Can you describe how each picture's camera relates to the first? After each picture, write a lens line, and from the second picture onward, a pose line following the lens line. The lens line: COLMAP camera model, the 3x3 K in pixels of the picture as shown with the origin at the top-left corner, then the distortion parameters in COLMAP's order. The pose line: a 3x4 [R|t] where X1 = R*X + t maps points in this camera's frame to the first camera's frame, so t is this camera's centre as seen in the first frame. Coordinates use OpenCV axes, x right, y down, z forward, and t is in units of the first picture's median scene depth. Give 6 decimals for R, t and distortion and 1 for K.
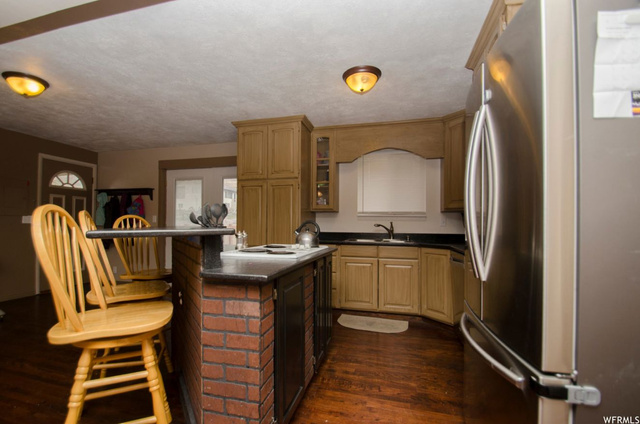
lens RADIAL K [[301.4, 0, 307.2], [0, 301.4, 220.3], [0, 0, 1]] dist [0.012039, -0.018491]
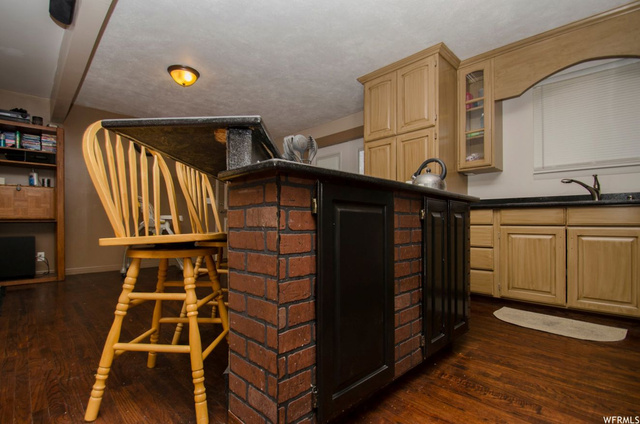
lens RADIAL K [[301.4, 0, 307.2], [0, 301.4, 220.3], [0, 0, 1]] dist [0.012039, -0.018491]
pose [[0.858260, -0.008936, -0.513137, 0.104449], [0.009930, 0.999950, -0.000804, 0.125616], [0.513119, -0.004406, 0.858306, 0.183440]]
